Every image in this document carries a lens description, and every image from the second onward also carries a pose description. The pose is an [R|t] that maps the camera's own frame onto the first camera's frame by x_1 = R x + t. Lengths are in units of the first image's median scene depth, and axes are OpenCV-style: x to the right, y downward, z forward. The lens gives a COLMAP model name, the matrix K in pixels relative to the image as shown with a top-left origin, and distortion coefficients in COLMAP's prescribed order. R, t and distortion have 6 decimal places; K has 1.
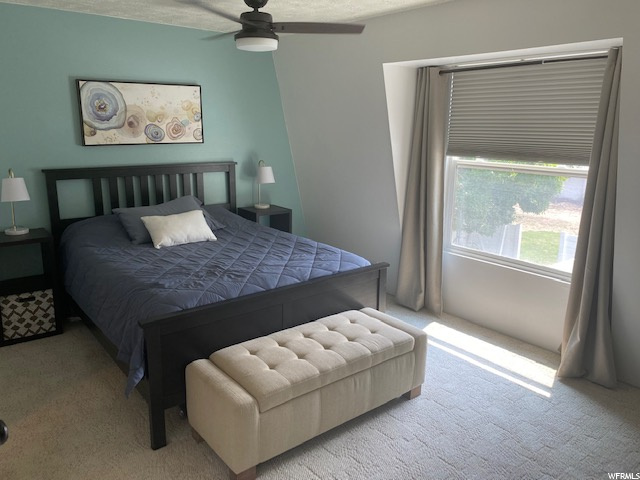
lens RADIAL K [[485.7, 0, 320.0], [0, 485.7, 240.0], [0, 0, 1]] dist [0.001428, 0.000731]
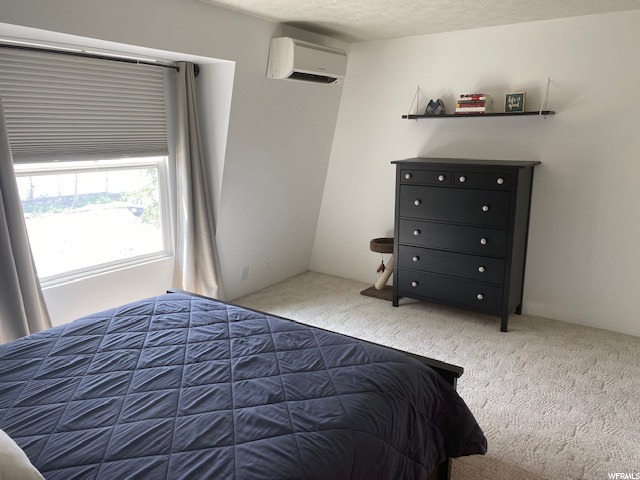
lens RADIAL K [[485.7, 0, 320.0], [0, 485.7, 240.0], [0, 0, 1]] dist [0.001428, 0.000731]
pose [[-0.292881, -0.226004, 0.929055, -0.667210], [0.215127, 0.931175, 0.294337, -0.211357], [-0.931634, 0.286070, -0.224104, 0.894554]]
